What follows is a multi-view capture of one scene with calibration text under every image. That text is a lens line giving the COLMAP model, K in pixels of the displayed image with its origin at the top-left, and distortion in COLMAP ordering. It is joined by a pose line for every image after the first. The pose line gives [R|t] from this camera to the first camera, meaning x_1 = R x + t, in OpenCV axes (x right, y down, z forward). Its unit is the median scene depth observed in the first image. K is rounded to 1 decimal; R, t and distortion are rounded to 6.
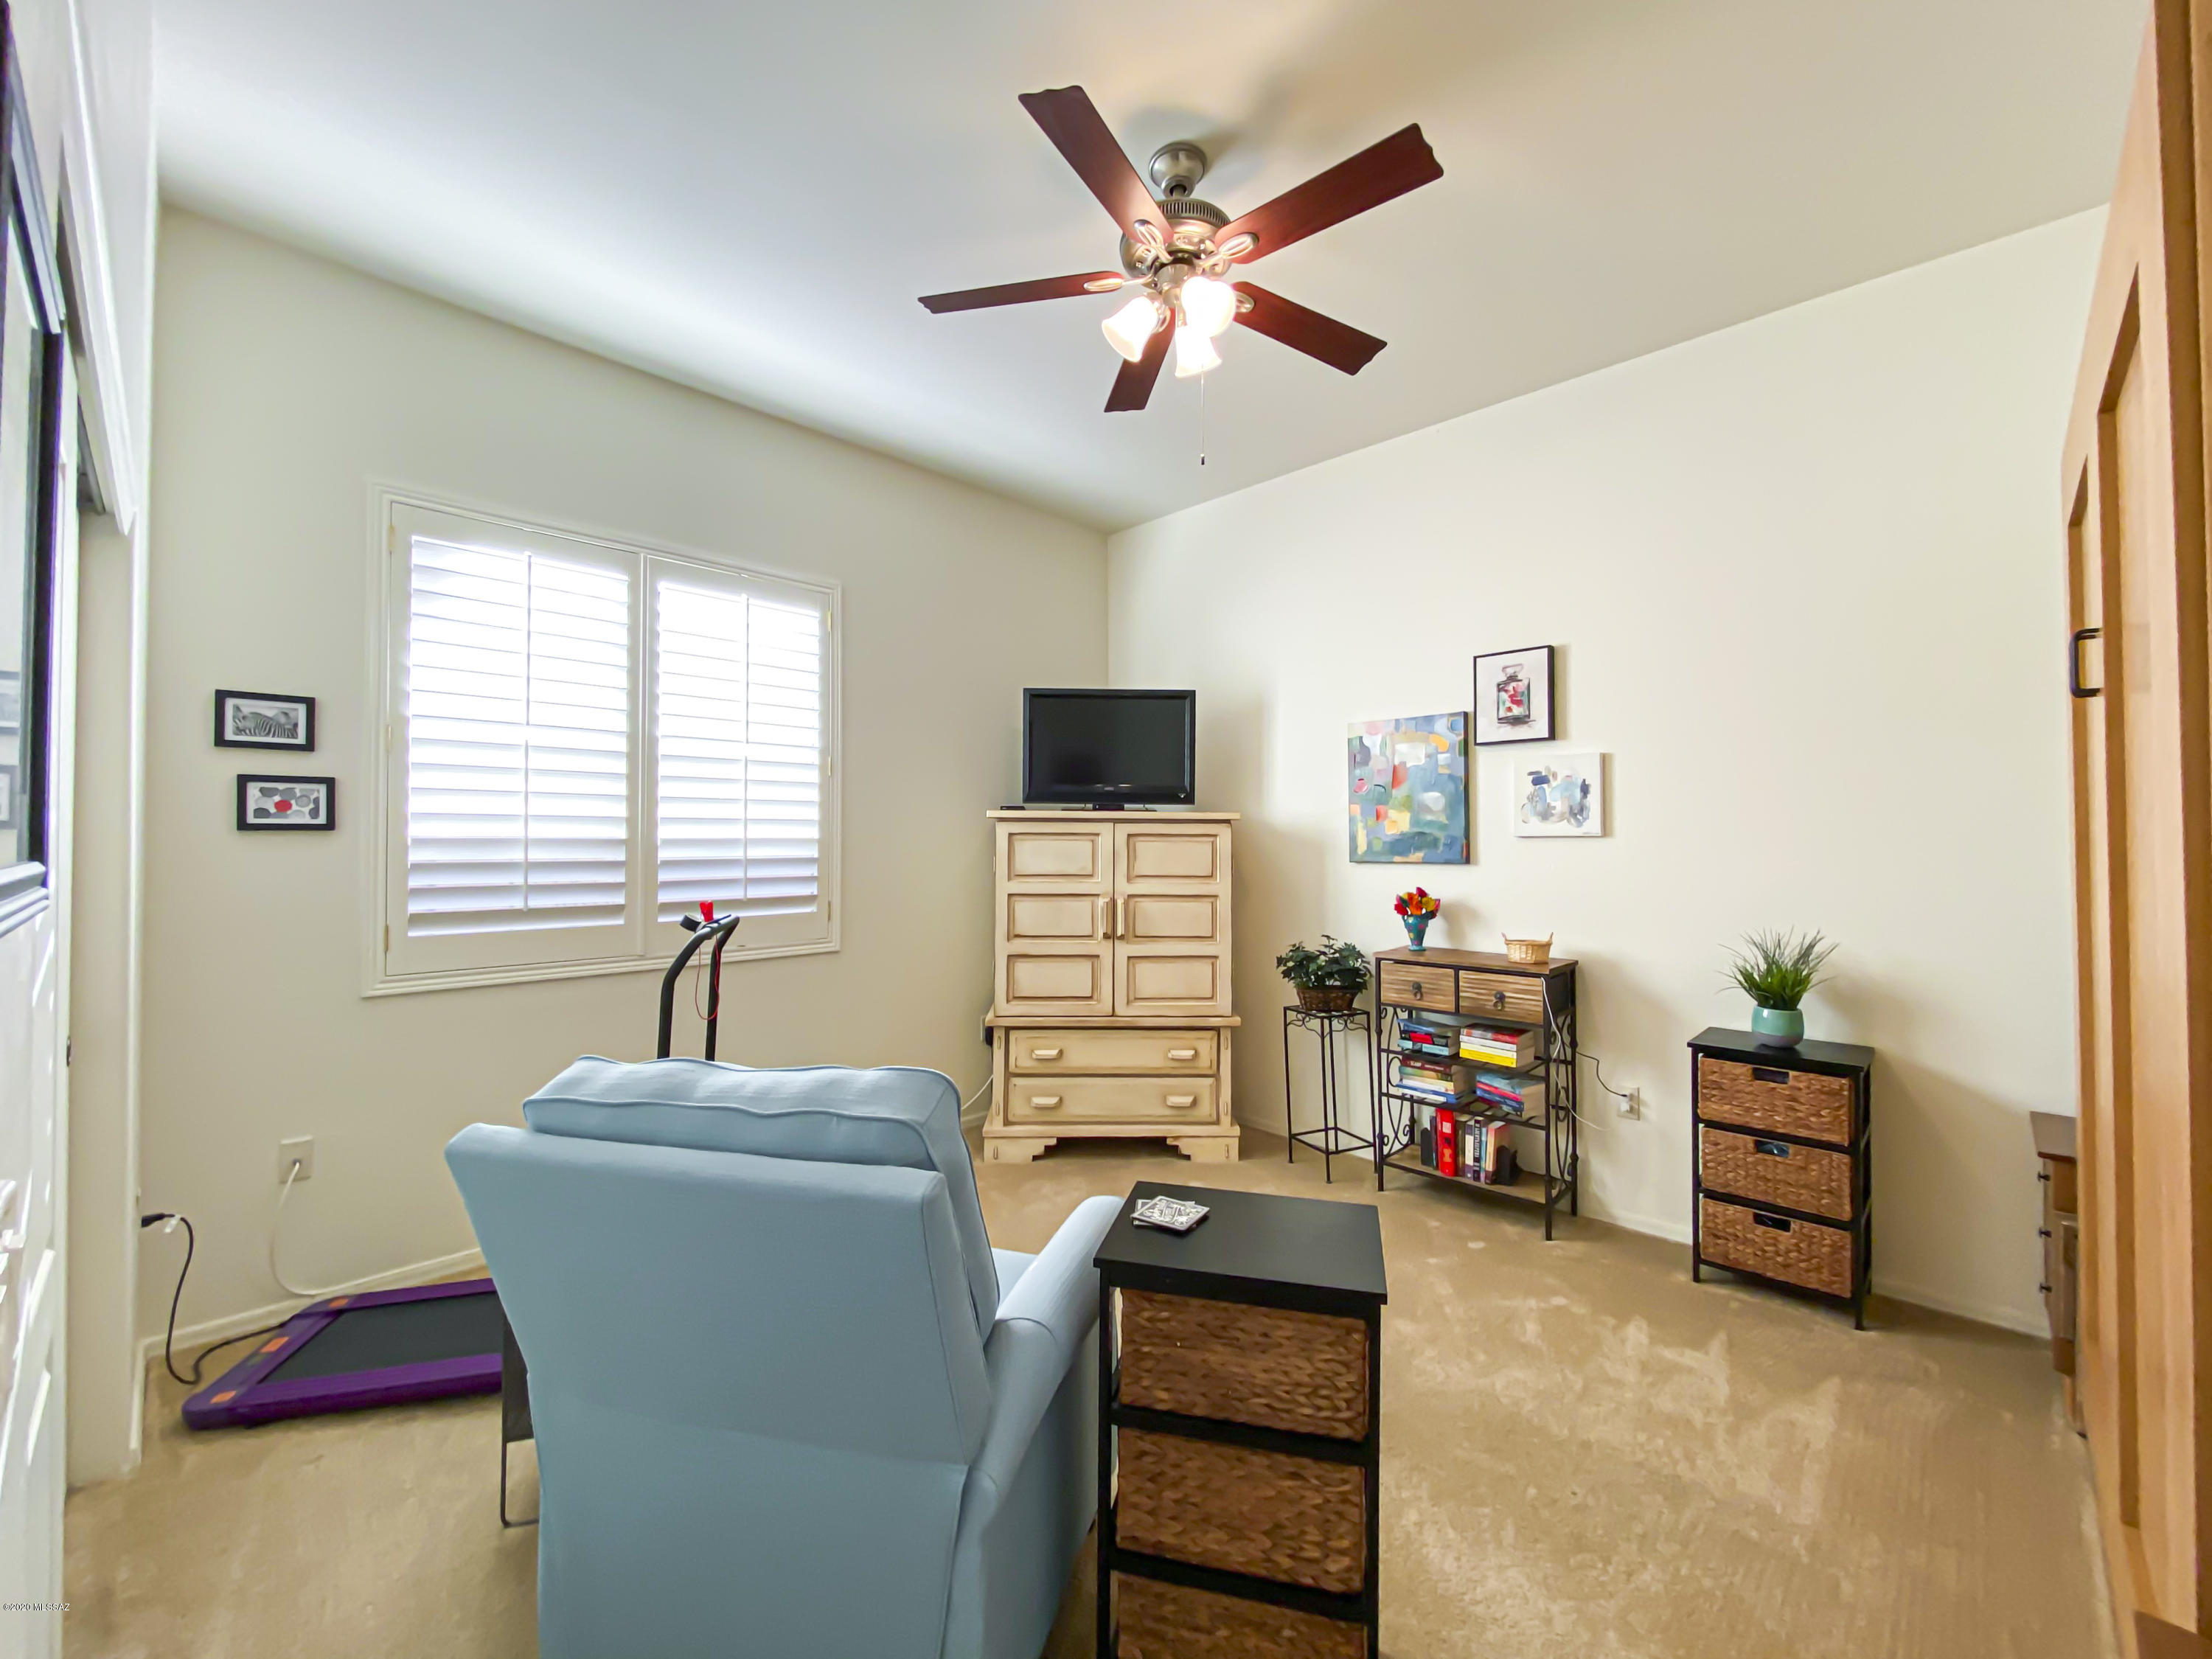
lens RADIAL K [[902.1, 0, 1104.2], [0, 902.1, 820.4], [0, 0, 1]] dist [0.001290, -0.000303]
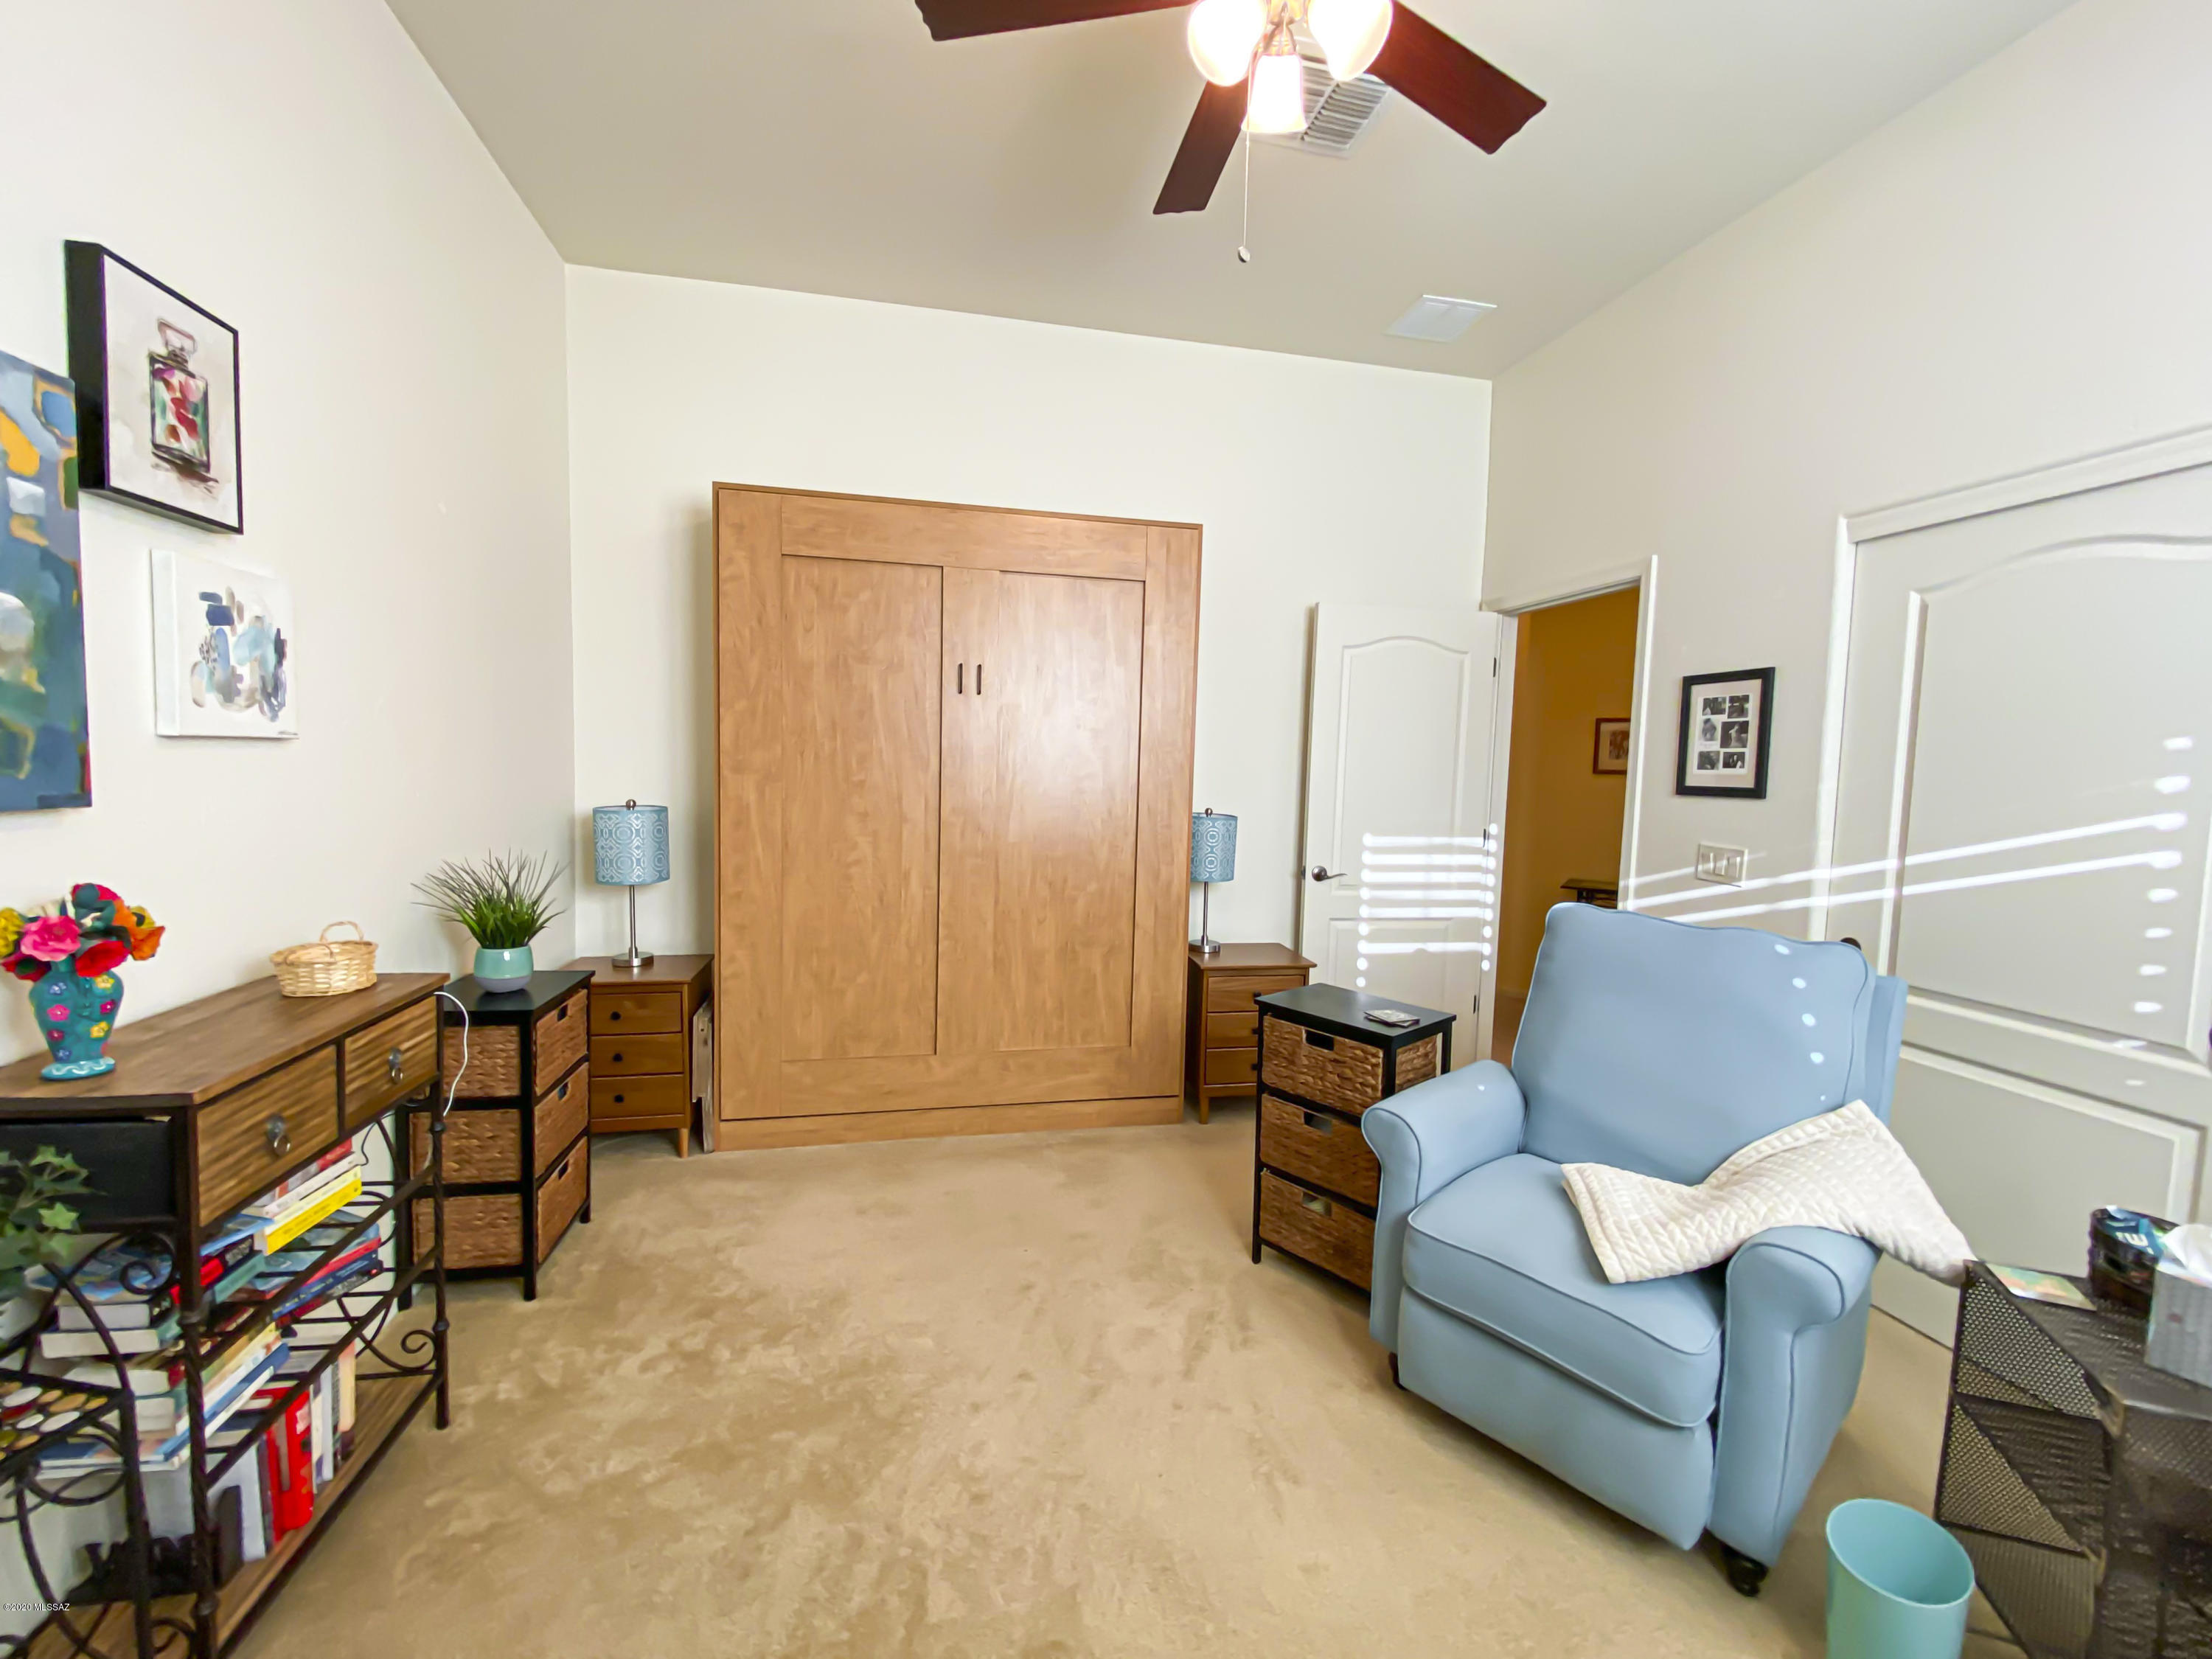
lens RADIAL K [[902.1, 0, 1104.2], [0, 902.1, 820.4], [0, 0, 1]] dist [0.001290, -0.000303]
pose [[-0.823463, -0.058204, 0.564377, -0.158300], [-0.037764, 0.998141, 0.047839, 0.021208], [-0.566112, 0.018081, -0.824130, 1.119325]]
